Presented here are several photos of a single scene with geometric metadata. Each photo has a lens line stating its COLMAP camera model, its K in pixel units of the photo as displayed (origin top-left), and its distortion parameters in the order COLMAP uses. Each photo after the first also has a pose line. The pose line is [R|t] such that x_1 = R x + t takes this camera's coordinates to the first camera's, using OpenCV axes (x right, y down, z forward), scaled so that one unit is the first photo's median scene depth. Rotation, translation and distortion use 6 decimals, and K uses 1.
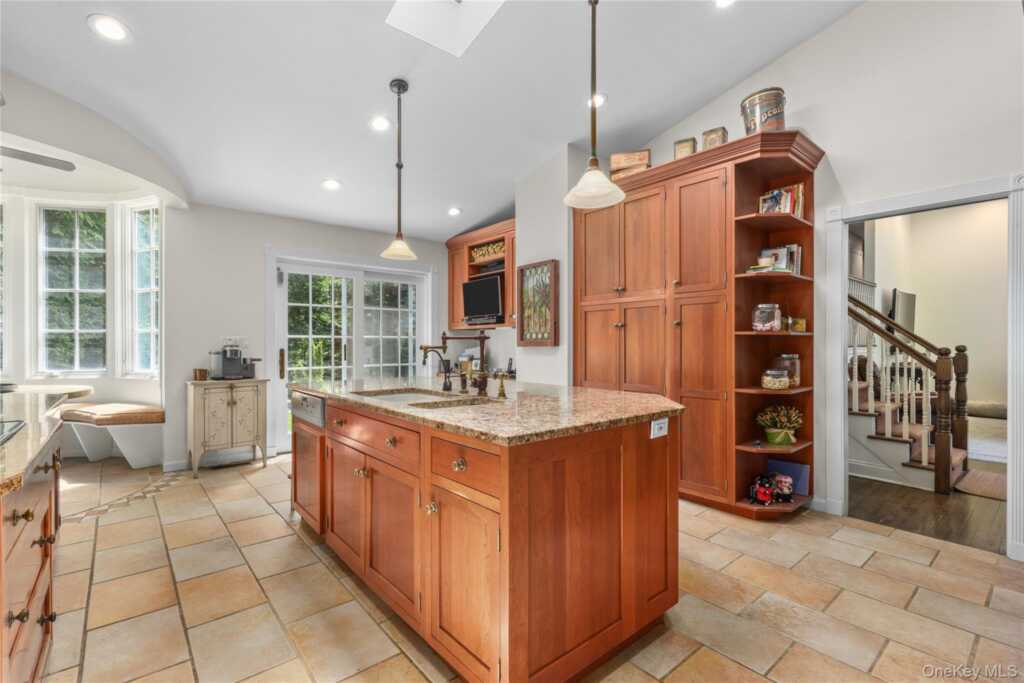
lens RADIAL K [[460.8, 0, 508.1], [0, 460.8, 345.0], [0, 0, 1]] dist [0.000255, -0.000045]
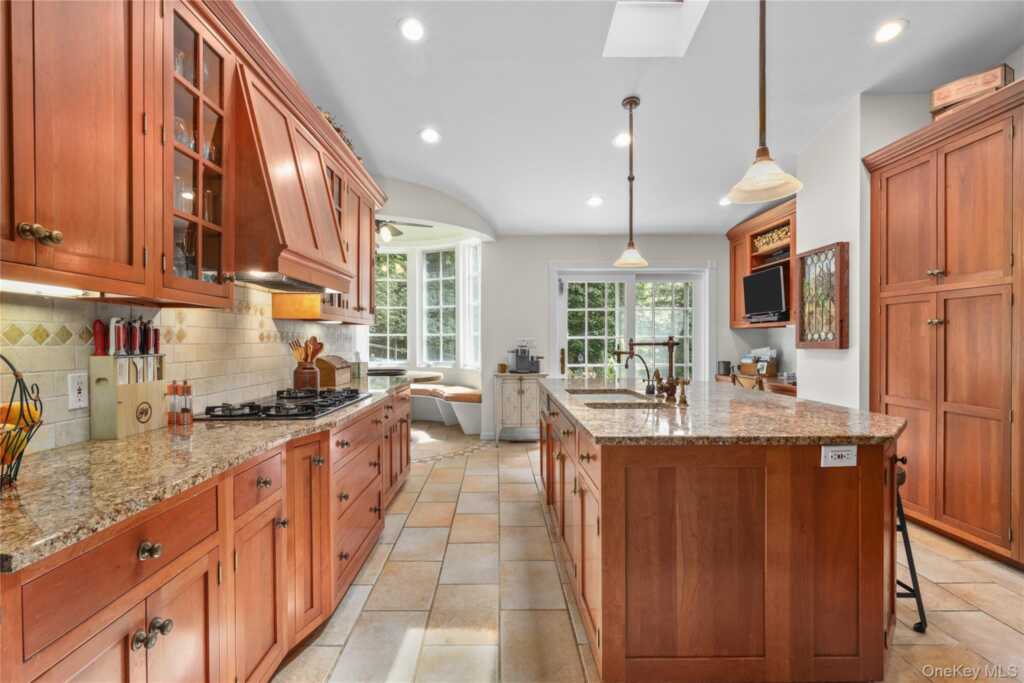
lens RADIAL K [[469.9, 0, 500.4], [0, 469.9, 345.1], [0, 0, 1]] dist [-0.001166, -0.000339]
pose [[0.768999, 0.004942, -0.639231, 0.166800], [0.000407, 0.999966, 0.008219, -0.011521], [0.639250, -0.006581, 0.768971, -0.016818]]
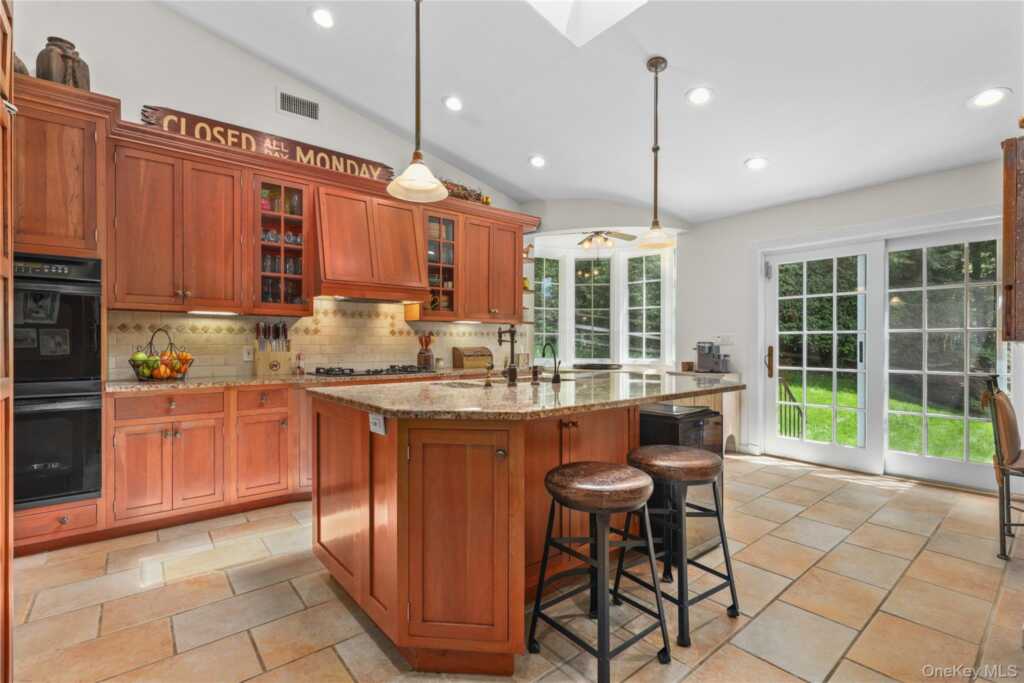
lens RADIAL K [[460.8, 0, 508.1], [0, 460.8, 345.0], [0, 0, 1]] dist [0.000255, -0.000045]
pose [[-0.005326, 0.002198, -0.999983, 0.522923], [-0.004022, 0.999989, 0.002219, 0.006713], [0.999978, 0.004034, -0.005317, 0.522936]]
